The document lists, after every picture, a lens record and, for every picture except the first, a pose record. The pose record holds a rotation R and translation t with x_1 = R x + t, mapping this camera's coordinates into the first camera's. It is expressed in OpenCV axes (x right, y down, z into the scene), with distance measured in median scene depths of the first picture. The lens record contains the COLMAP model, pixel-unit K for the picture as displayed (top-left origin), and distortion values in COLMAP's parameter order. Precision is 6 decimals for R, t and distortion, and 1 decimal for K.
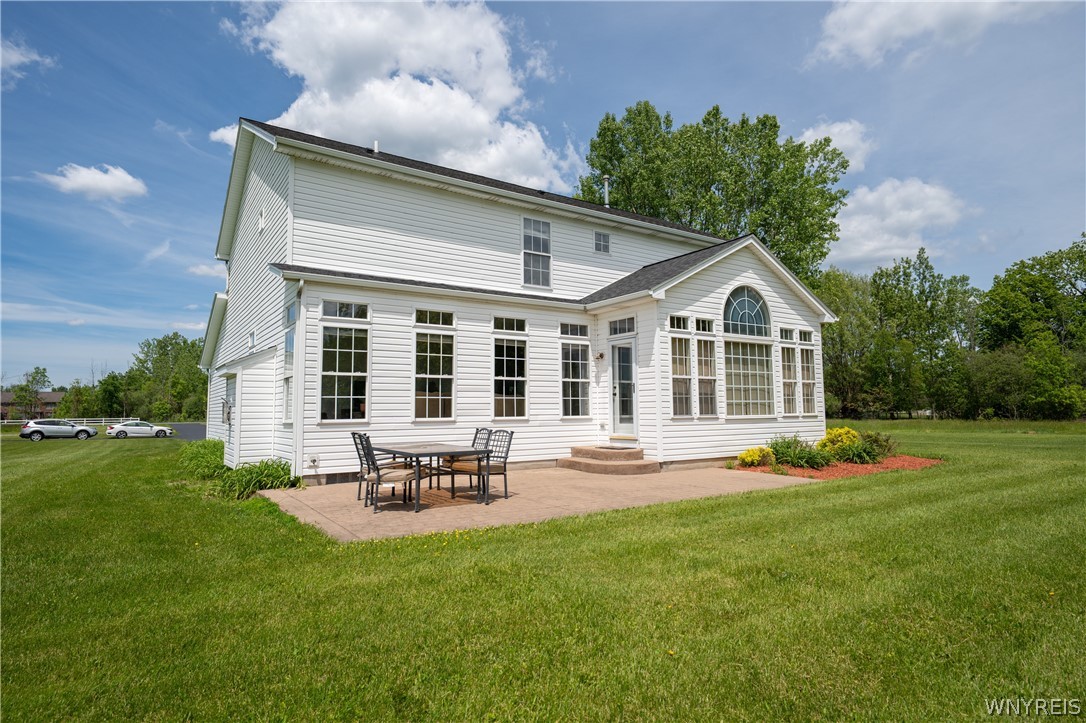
lens RADIAL K [[601.3, 0, 543.9], [0, 601.3, 360.1], [0, 0, 1]] dist [0.009353, -0.000782]
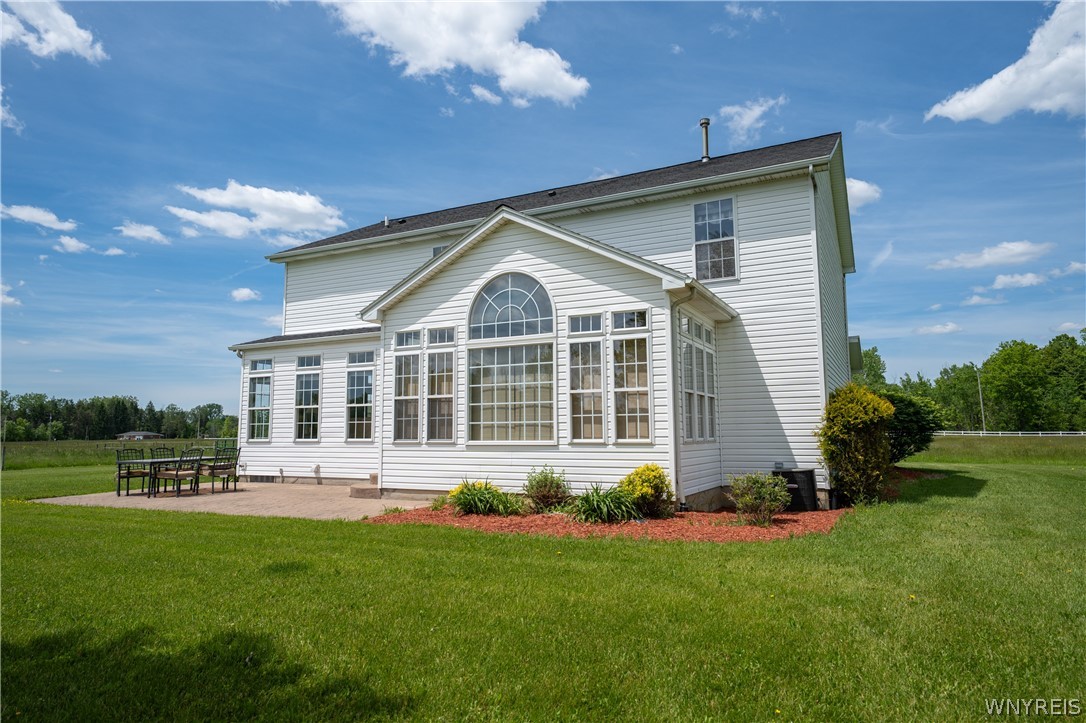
lens RADIAL K [[662.5, 0, 546.1], [0, 662.5, 362.3], [0, 0, 1]] dist [0.037105, -0.000816]
pose [[0.478759, -0.084556, -0.873865, 1.199361], [0.079204, 0.995452, -0.052928, 0.043552], [0.874366, -0.043874, 0.483279, 0.686345]]
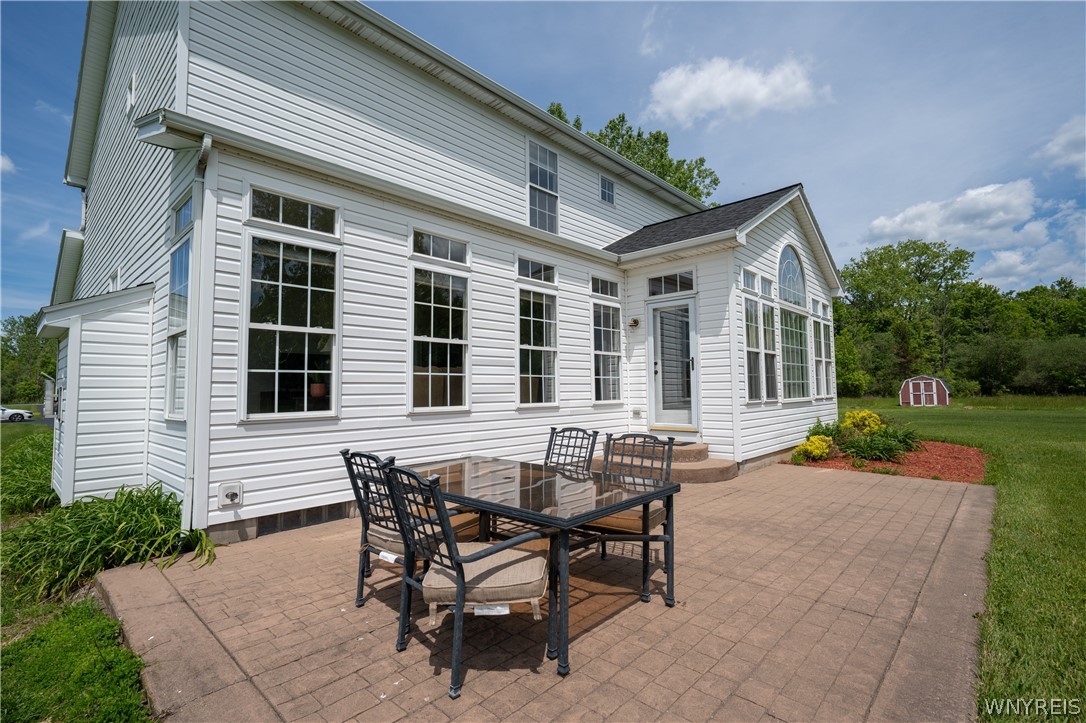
lens RADIAL K [[504.8, 0, 543.8], [0, 504.8, 357.1], [0, 0, 1]] dist [0.000873, 0.000398]
pose [[0.974875, 0.013060, 0.222369, -0.175490], [-0.016997, 0.999731, 0.015799, 0.030863], [-0.222103, -0.019182, 0.974835, 0.417584]]
